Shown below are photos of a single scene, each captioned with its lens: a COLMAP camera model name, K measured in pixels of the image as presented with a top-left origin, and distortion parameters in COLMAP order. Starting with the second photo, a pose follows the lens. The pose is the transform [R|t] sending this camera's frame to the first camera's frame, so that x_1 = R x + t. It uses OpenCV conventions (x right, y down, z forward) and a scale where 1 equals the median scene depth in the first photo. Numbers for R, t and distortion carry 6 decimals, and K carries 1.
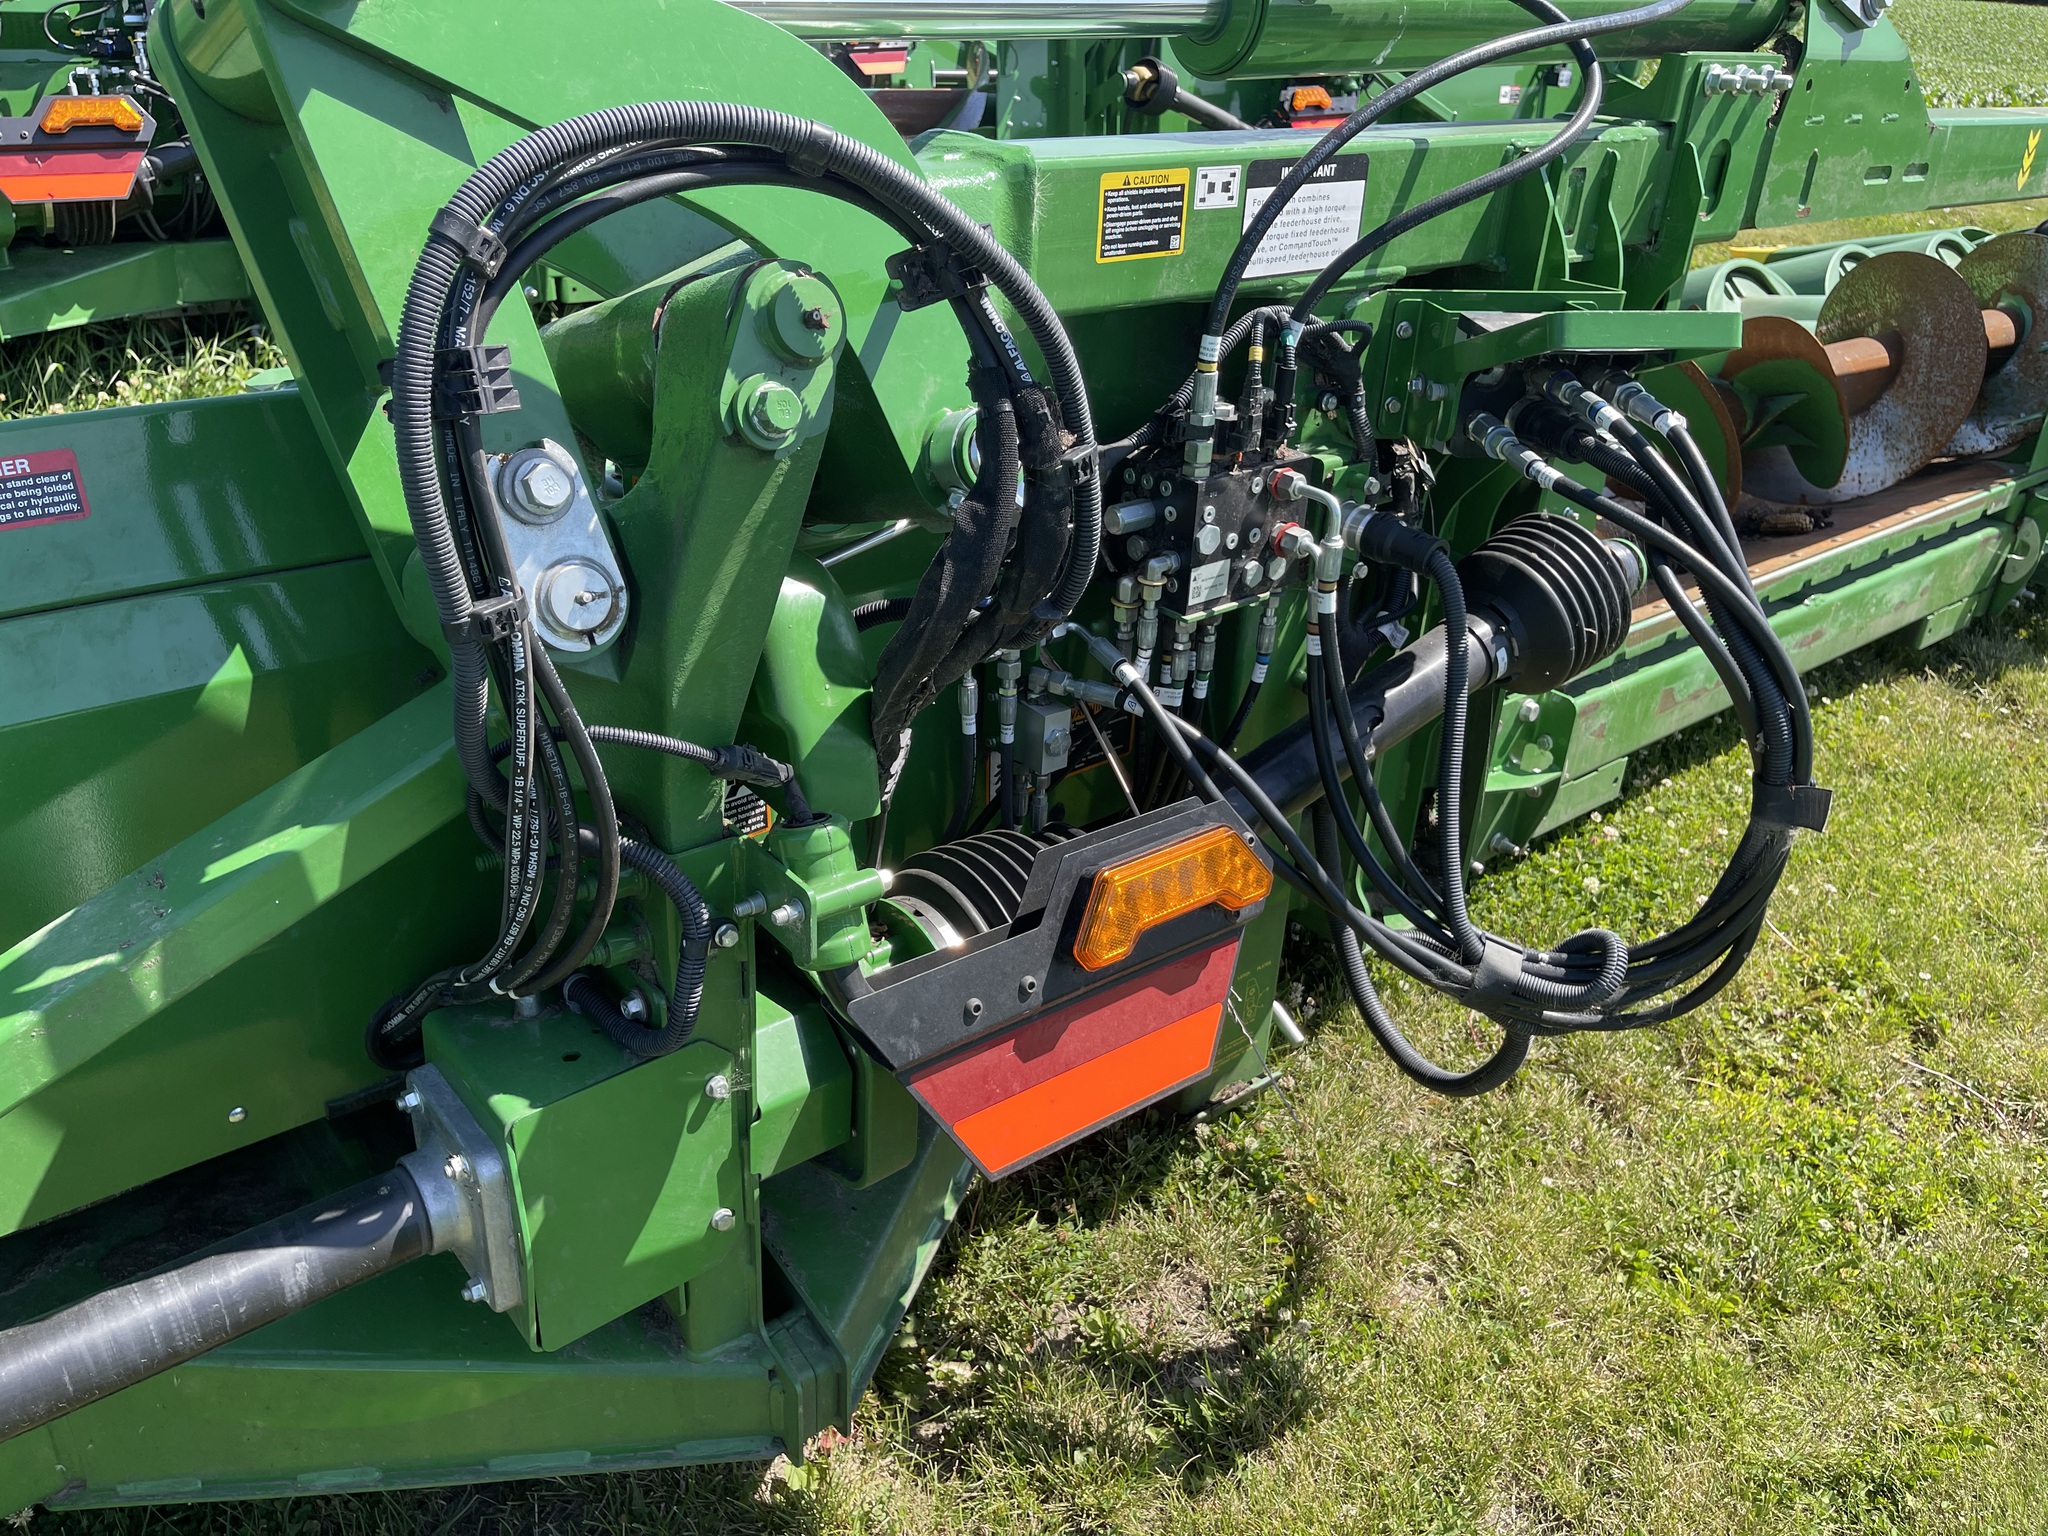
lens RADIAL K [[1539.2, 0, 1029.0], [0, 1539.2, 755.9], [0, 0, 1]] dist [0.083491, -0.118975]
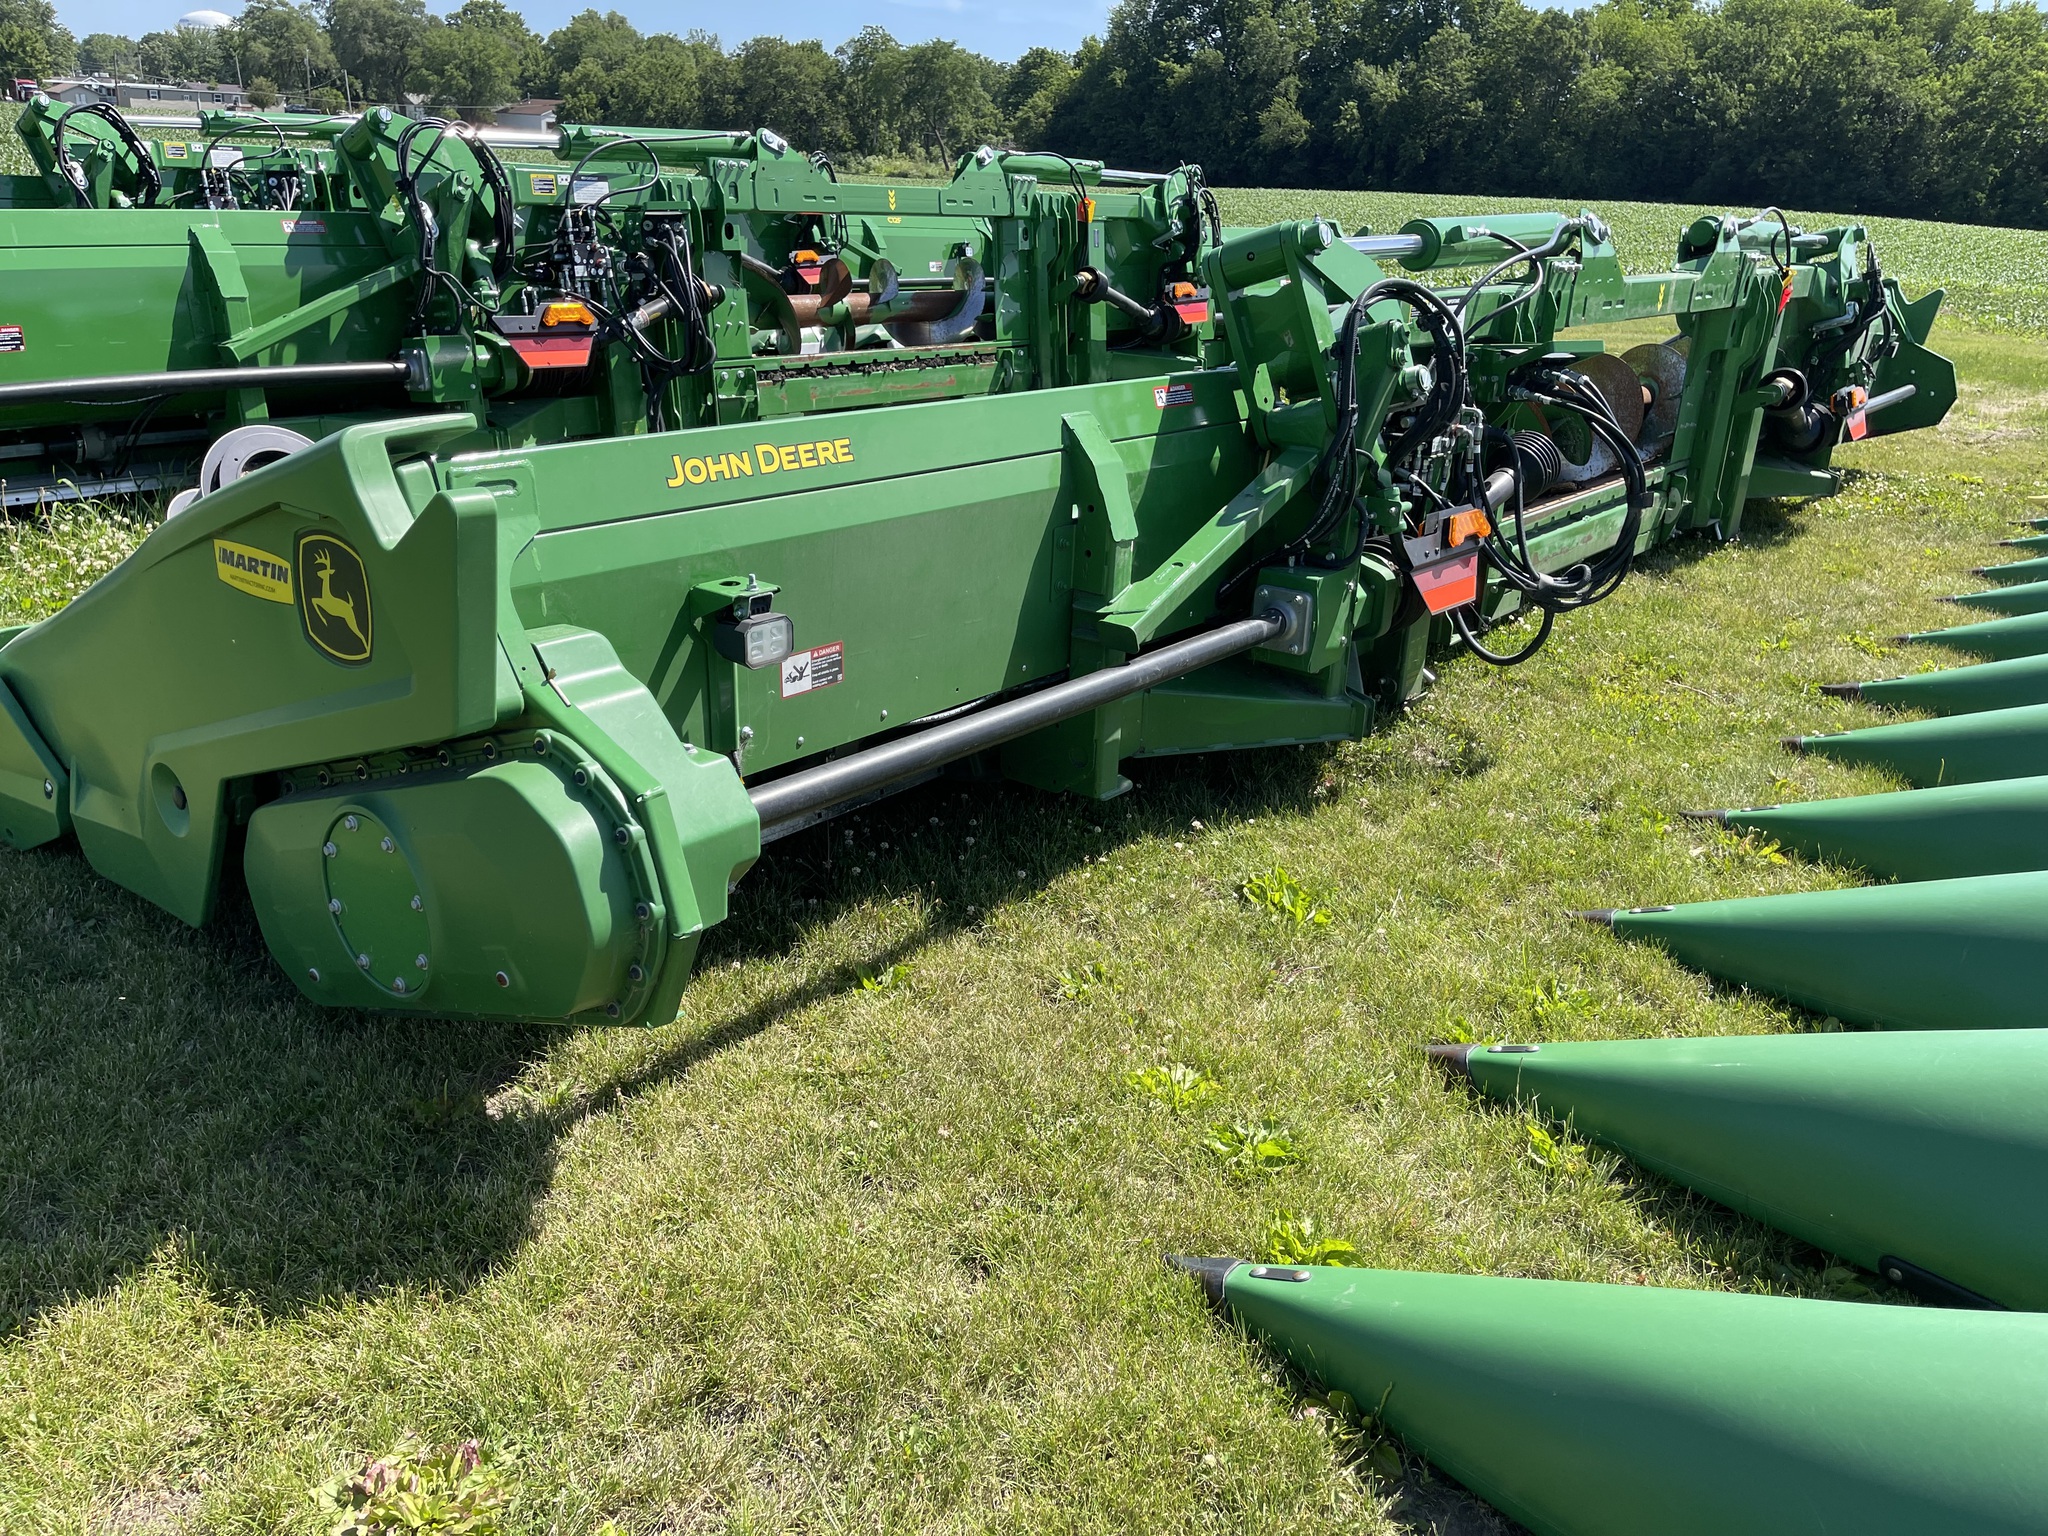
lens RADIAL K [[1532.2, 0, 1024.0], [0, 1532.2, 768.0], [0, 0, 1]] dist [0.023124, -0.003370]
pose [[0.978801, -0.086613, 0.185597, -0.977750], [0.105684, 0.989809, -0.095440, 0.540932], [-0.175439, 0.113032, 0.977980, -1.251373]]
